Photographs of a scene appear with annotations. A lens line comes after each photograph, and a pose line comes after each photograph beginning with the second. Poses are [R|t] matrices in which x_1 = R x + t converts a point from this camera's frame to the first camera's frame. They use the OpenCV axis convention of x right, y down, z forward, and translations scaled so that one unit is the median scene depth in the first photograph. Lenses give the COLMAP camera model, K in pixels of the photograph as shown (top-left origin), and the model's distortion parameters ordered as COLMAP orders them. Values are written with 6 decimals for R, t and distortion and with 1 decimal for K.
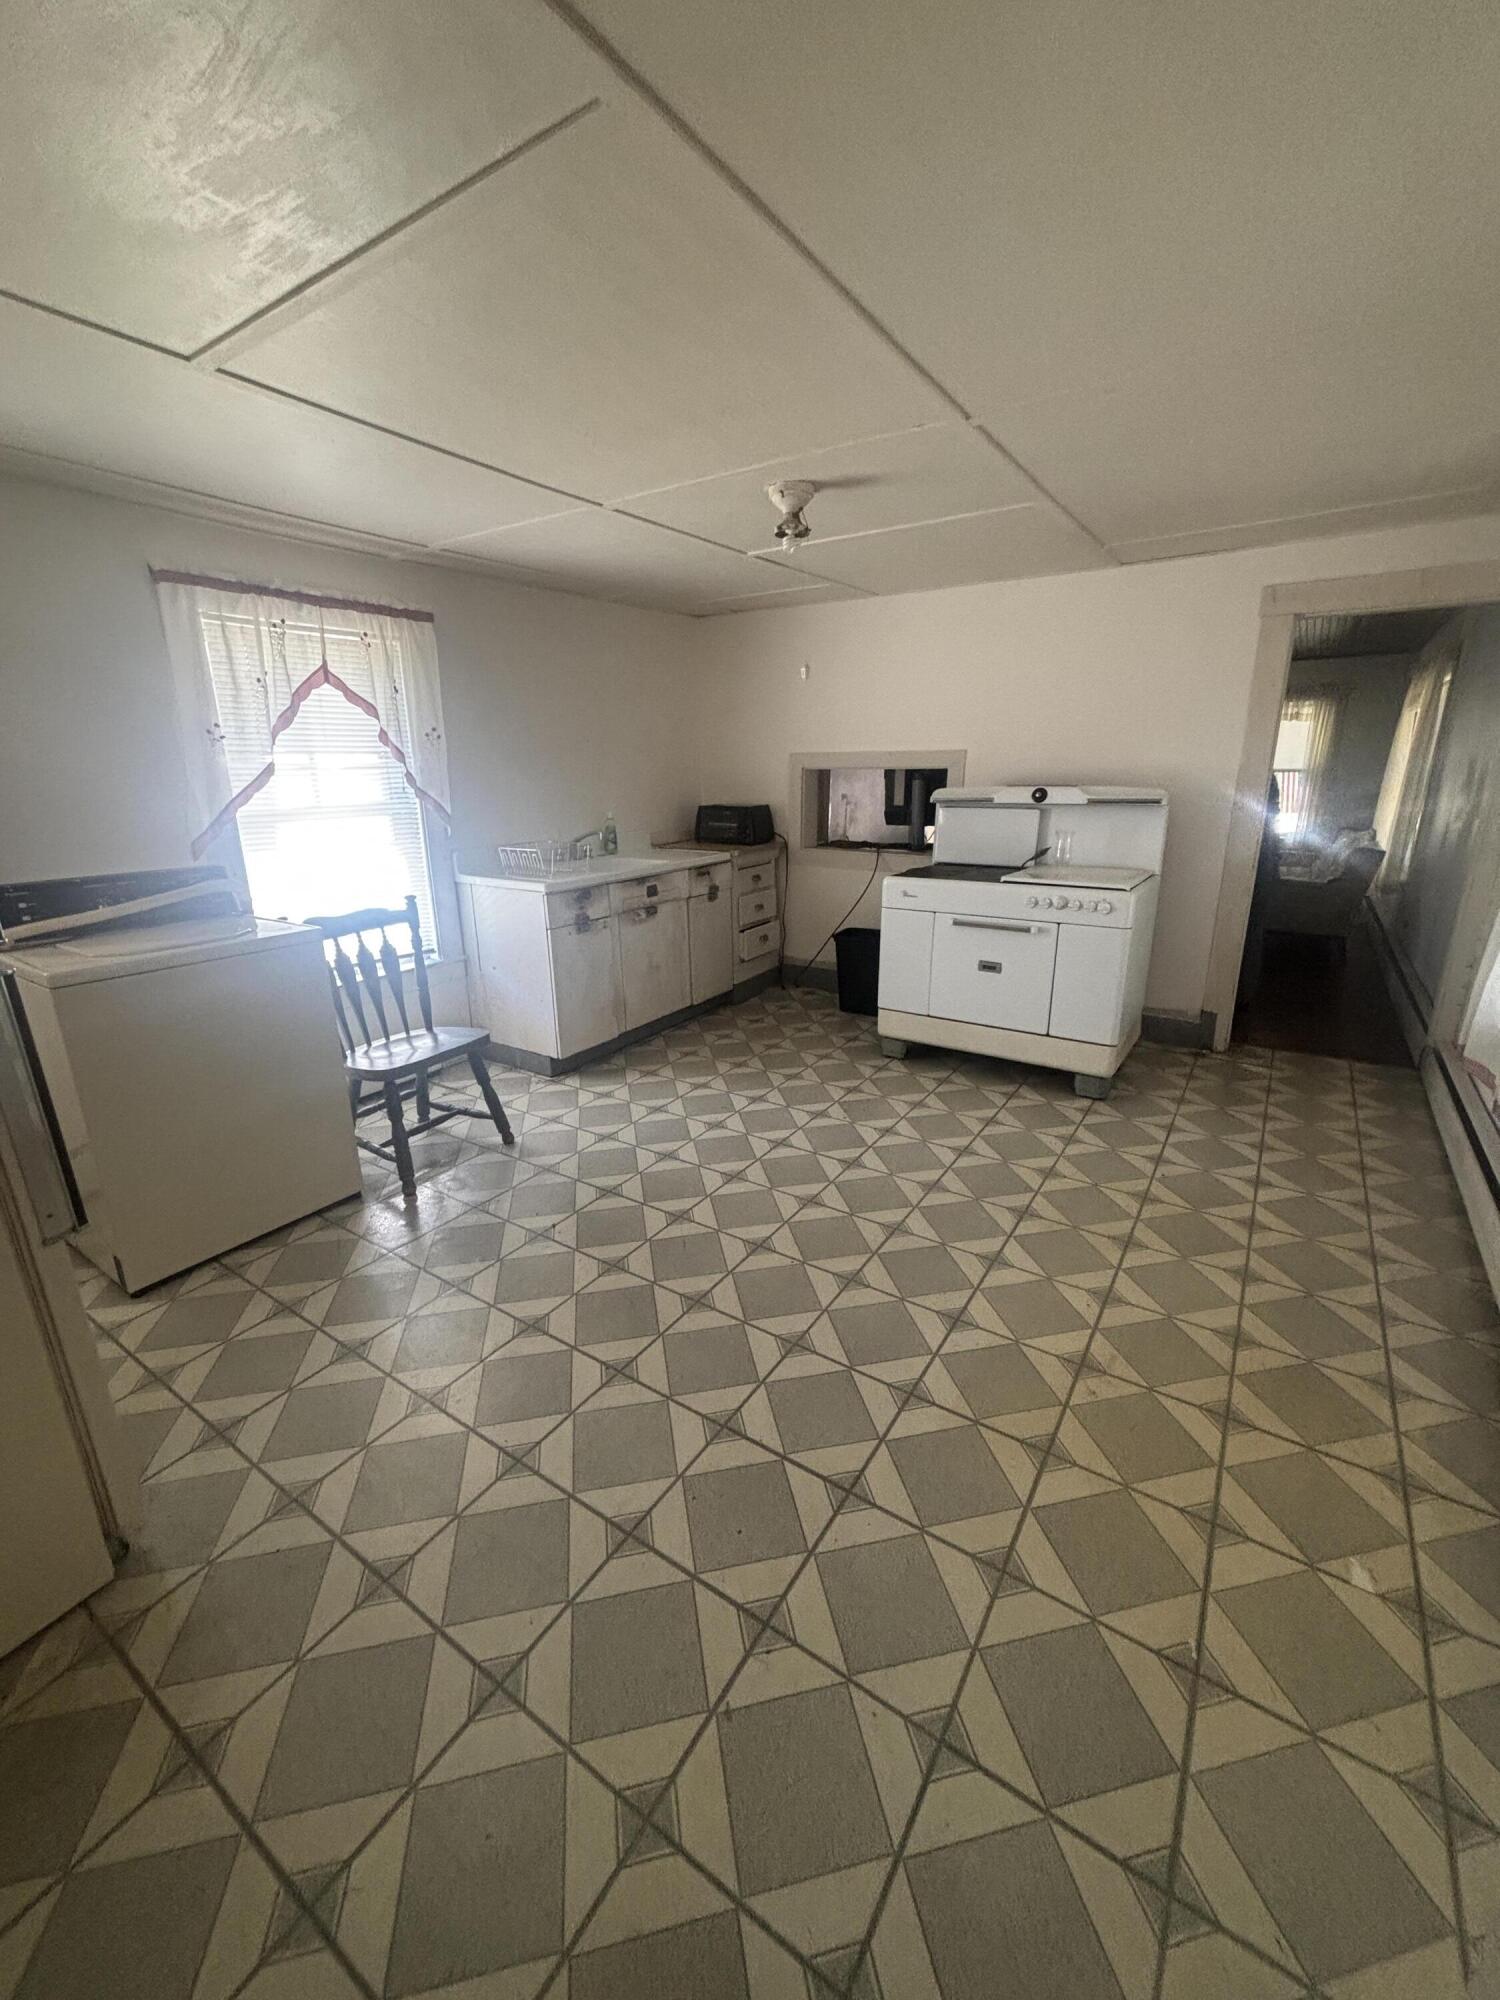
lens RADIAL K [[802.6, 0, 754.7], [0, 802.6, 1005.1], [0, 0, 1]] dist [0.002176, -0.000091]
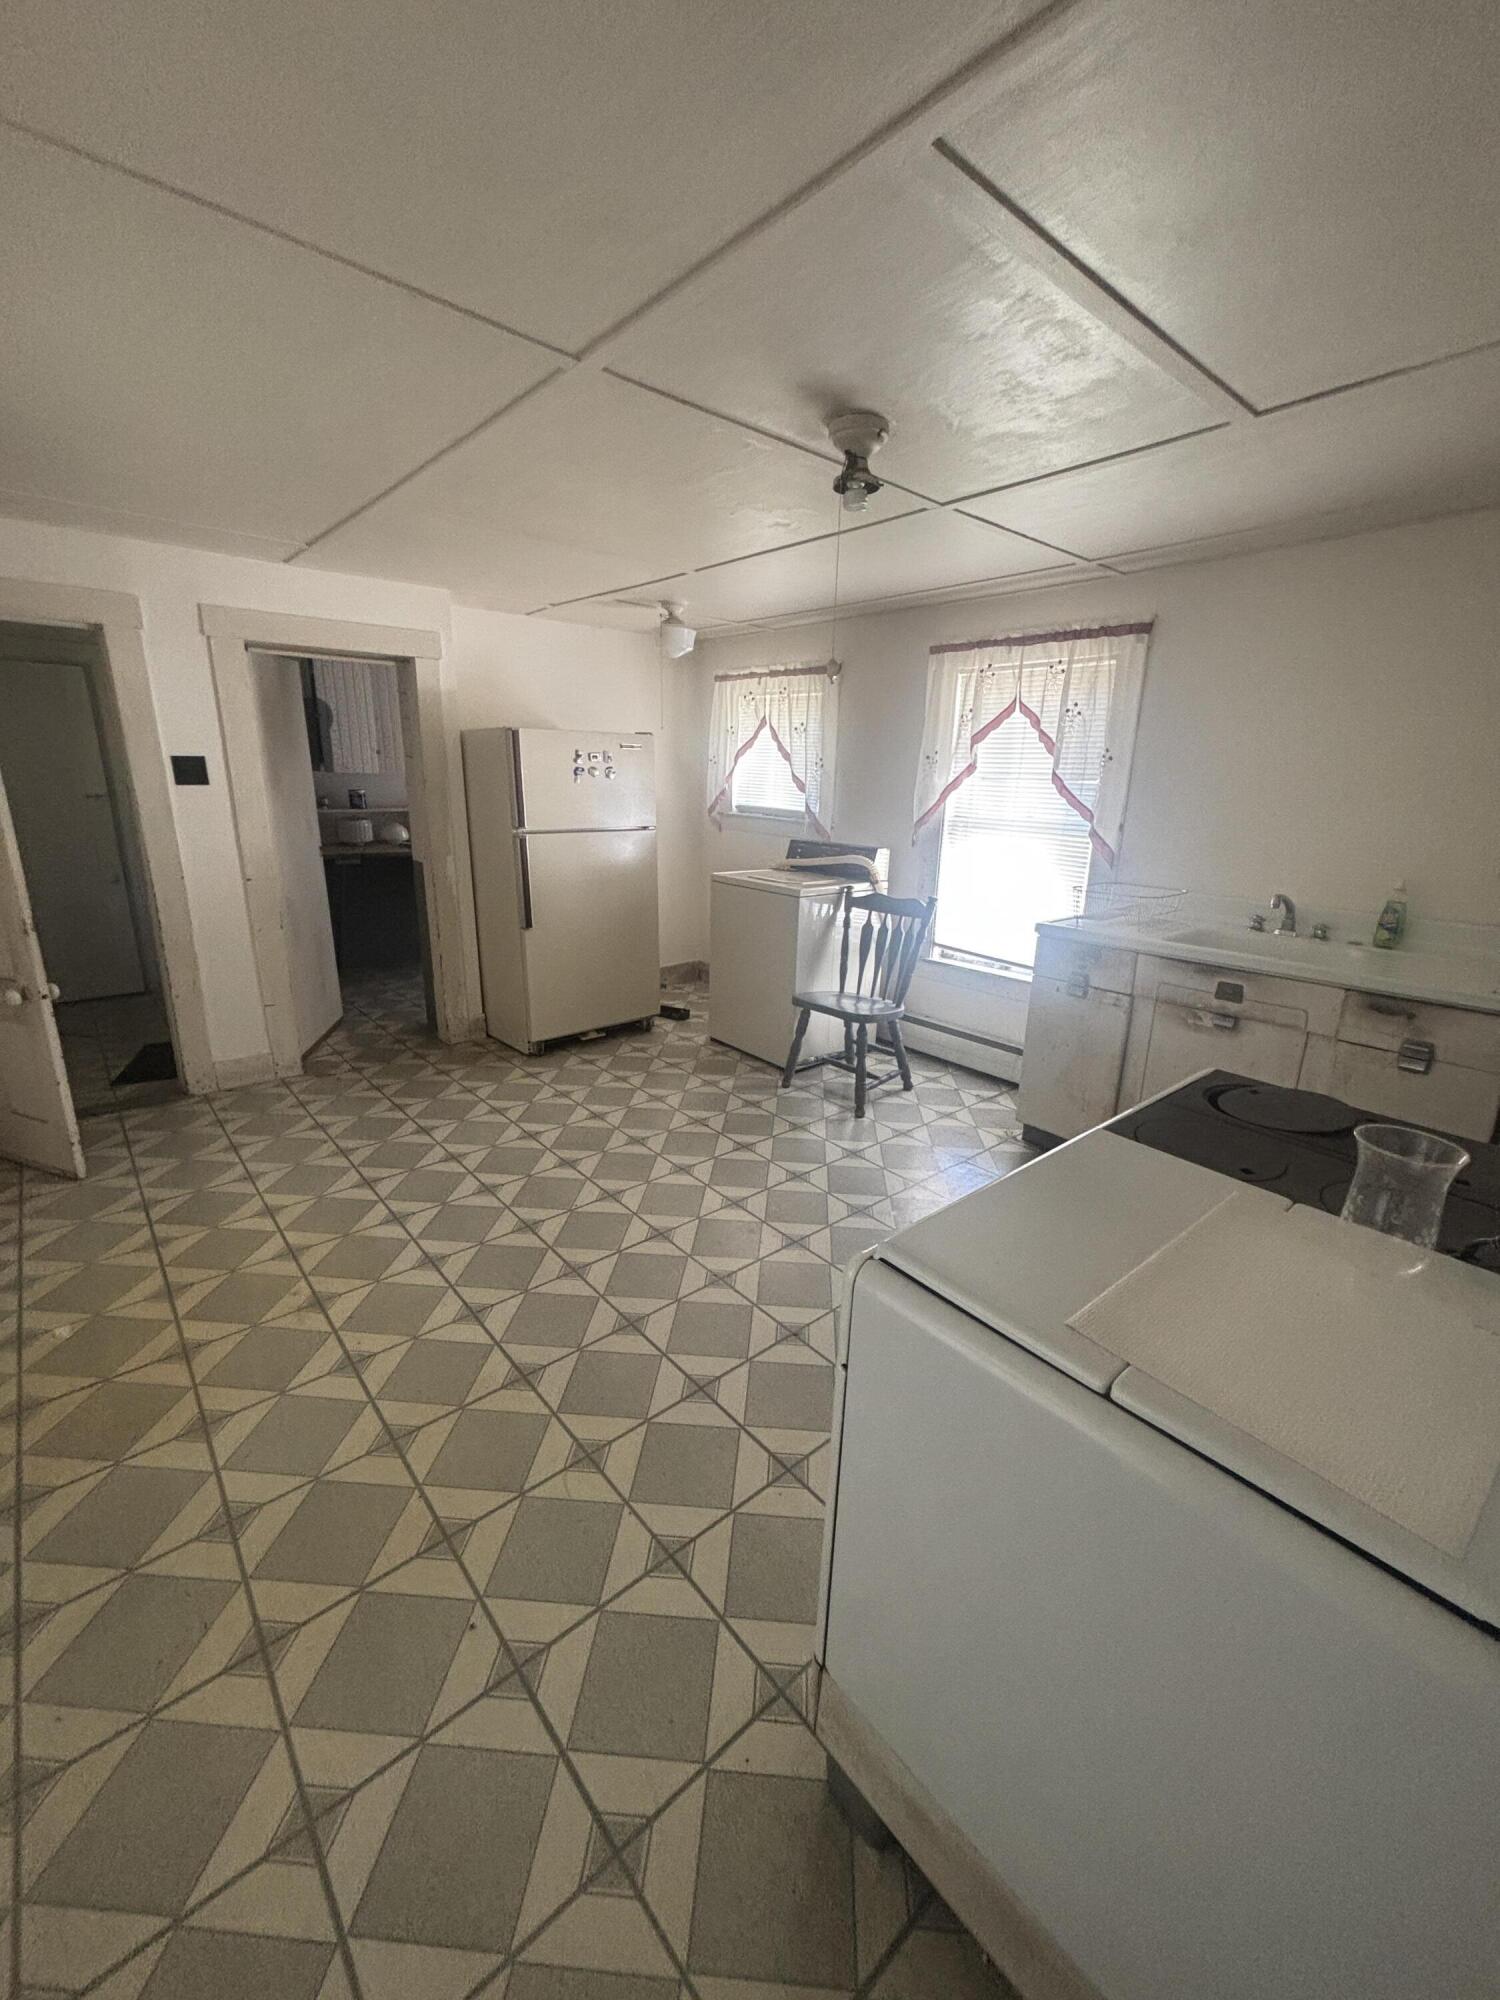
lens RADIAL K [[802.6, 0, 753.2], [0, 802.6, 1000.6], [0, 0, 1]] dist [0.002176, -0.000091]
pose [[-0.267891, 0.269741, -0.924919, 0.911278], [-0.295773, 0.890625, 0.345406, -0.395964], [0.916926, 0.366097, -0.158808, 1.226083]]
